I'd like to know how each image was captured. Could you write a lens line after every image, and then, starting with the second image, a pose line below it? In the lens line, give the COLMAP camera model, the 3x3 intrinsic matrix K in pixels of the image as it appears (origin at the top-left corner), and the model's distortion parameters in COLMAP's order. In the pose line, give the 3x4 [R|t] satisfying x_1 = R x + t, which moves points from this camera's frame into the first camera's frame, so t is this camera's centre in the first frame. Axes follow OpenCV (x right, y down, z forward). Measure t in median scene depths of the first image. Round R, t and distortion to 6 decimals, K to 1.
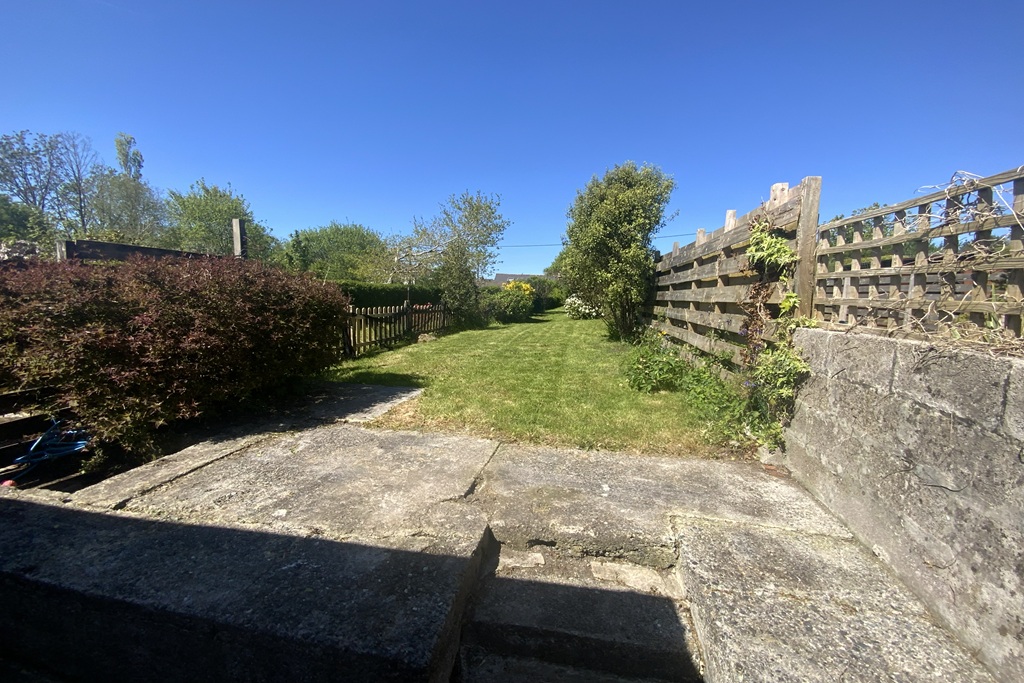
lens RADIAL K [[415.0, 0, 512.5], [0, 415.0, 347.4], [0, 0, 1]] dist [0.026083, -0.022508]
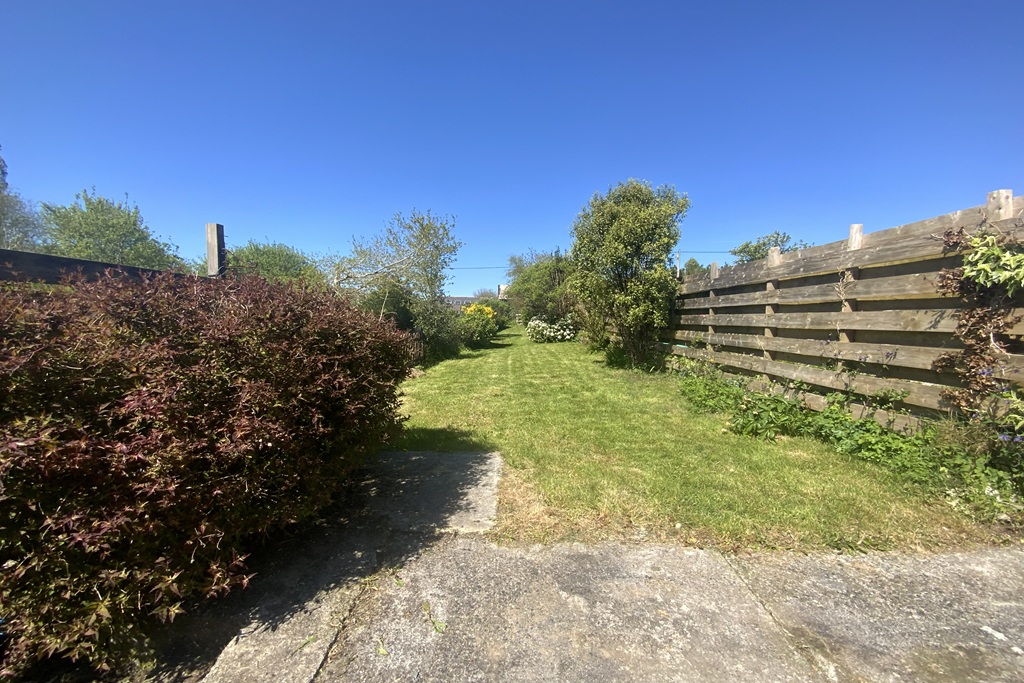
lens RADIAL K [[416.6, 0, 514.5], [0, 416.6, 342.5], [0, 0, 1]] dist [0.028977, -0.022171]
pose [[0.984128, -0.026677, 0.175444, -0.188778], [0.037815, 0.997455, -0.060452, -0.031286], [-0.173385, 0.066127, 0.982632, 0.154313]]
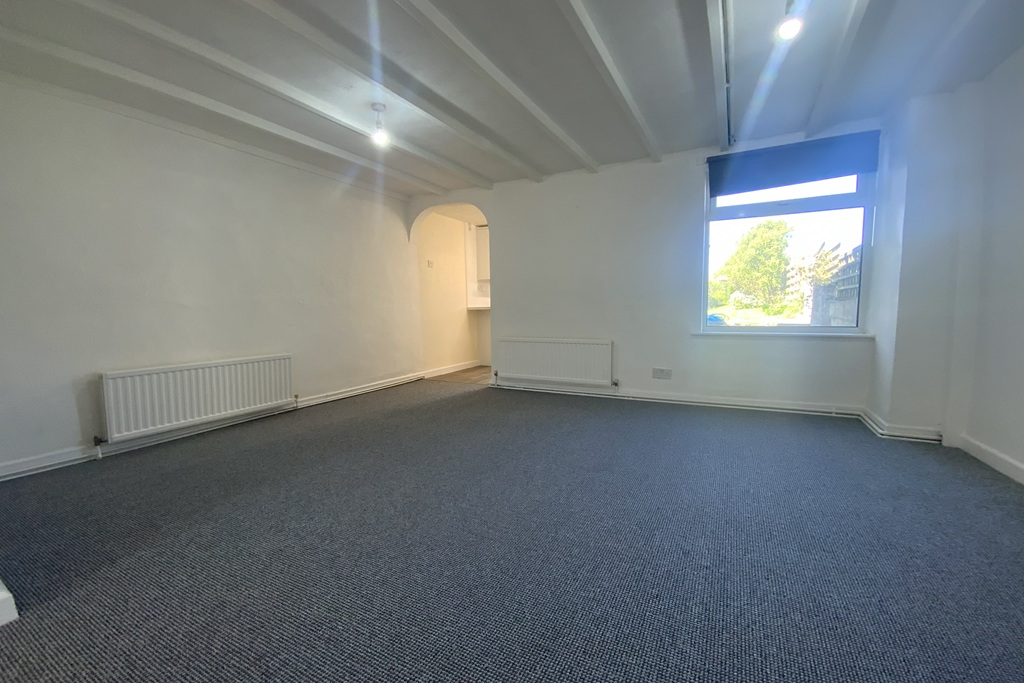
lens RADIAL K [[415.0, 0, 512.5], [0, 415.0, 347.4], [0, 0, 1]] dist [0.026083, -0.022508]
pose [[0.941838, -0.009972, -0.335919, -0.223723], [-0.000650, 0.999504, -0.031495, 0.255179], [0.336066, 0.029882, 0.941364, -1.337771]]
